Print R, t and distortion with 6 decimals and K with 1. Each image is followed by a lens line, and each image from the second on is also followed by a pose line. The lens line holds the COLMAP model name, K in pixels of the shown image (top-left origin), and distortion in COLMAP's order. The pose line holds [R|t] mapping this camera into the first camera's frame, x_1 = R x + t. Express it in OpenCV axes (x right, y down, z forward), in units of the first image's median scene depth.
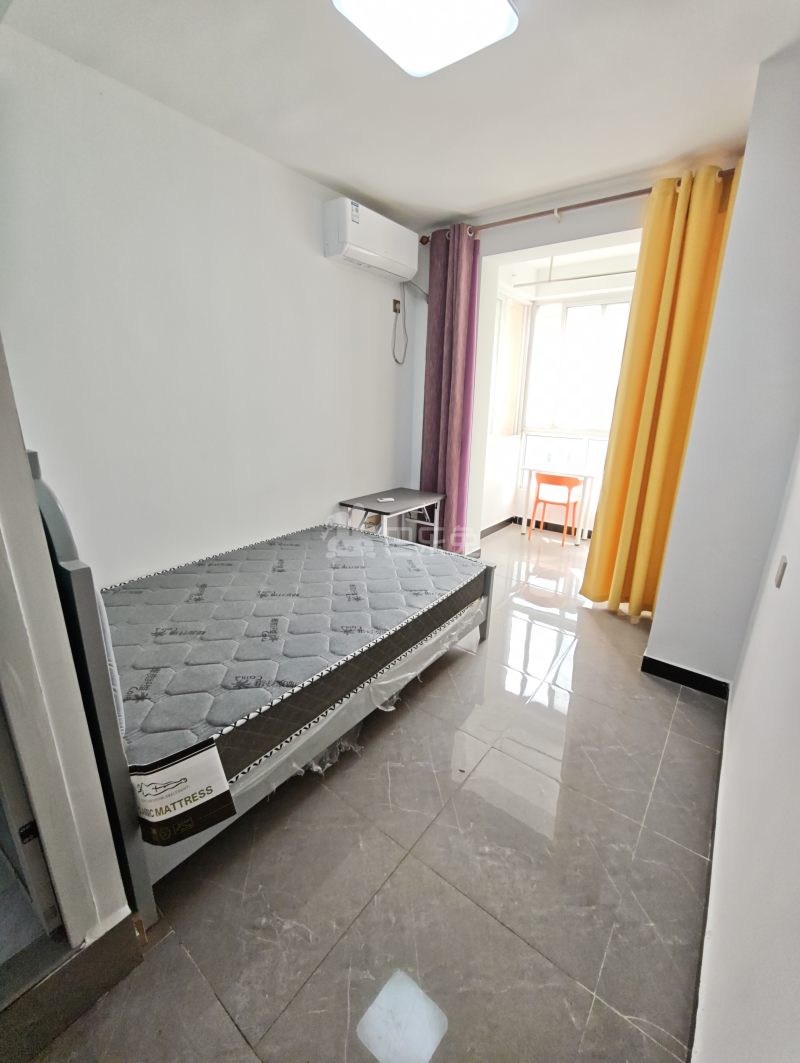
lens RADIAL K [[445.6, 0, 405.9], [0, 445.6, 525.3], [0, 0, 1]] dist [-0.002210, 0.001073]
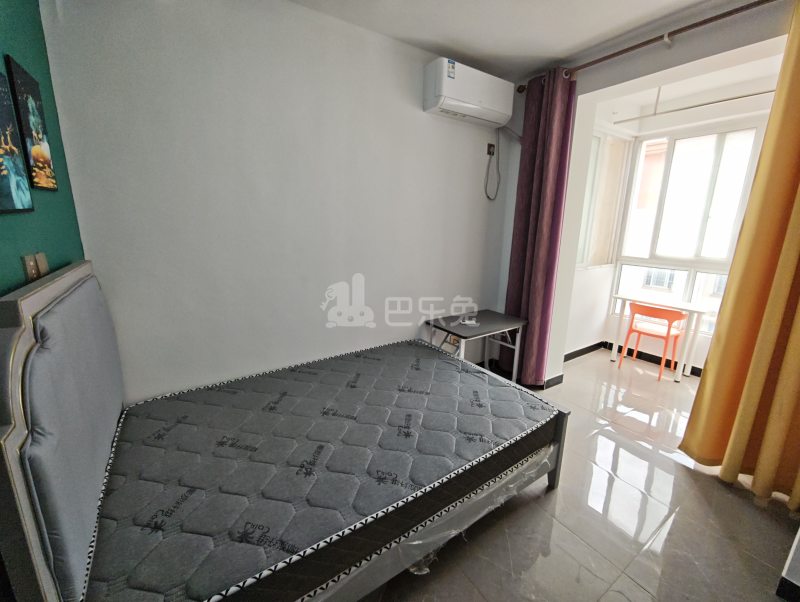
lens RADIAL K [[335.3, 0, 399.3], [0, 335.3, 298.4], [0, 0, 1]] dist [-0.002210, 0.001073]
pose [[0.944485, 0.064504, -0.322160, 0.061372], [-0.085878, 0.994918, -0.052563, -0.061209], [0.317132, 0.077312, 0.945225, 0.174430]]
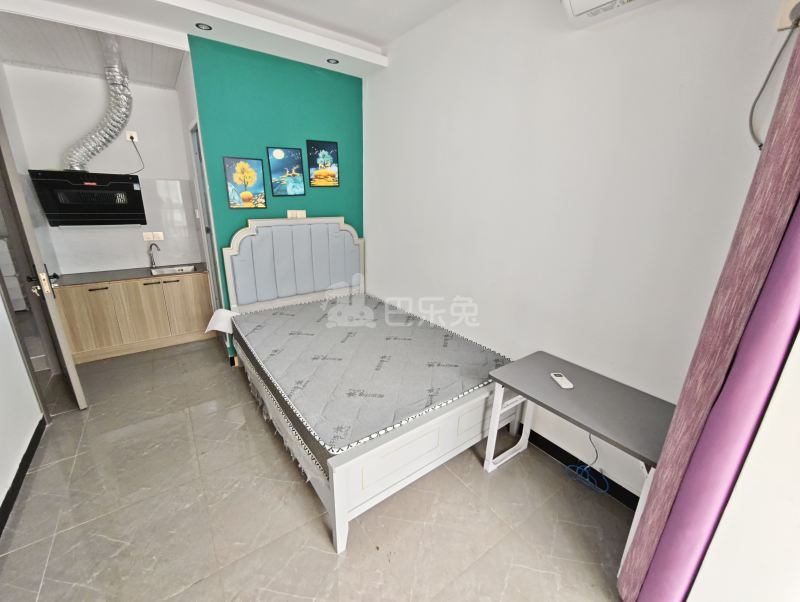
lens RADIAL K [[335.3, 0, 399.3], [0, 335.3, 298.4], [0, 0, 1]] dist [-0.002210, 0.001073]
pose [[-0.285382, 0.256737, -0.923387, 0.459060], [-0.295607, 0.892902, 0.339622, -0.269560], [0.911687, 0.369881, -0.178925, 0.873821]]
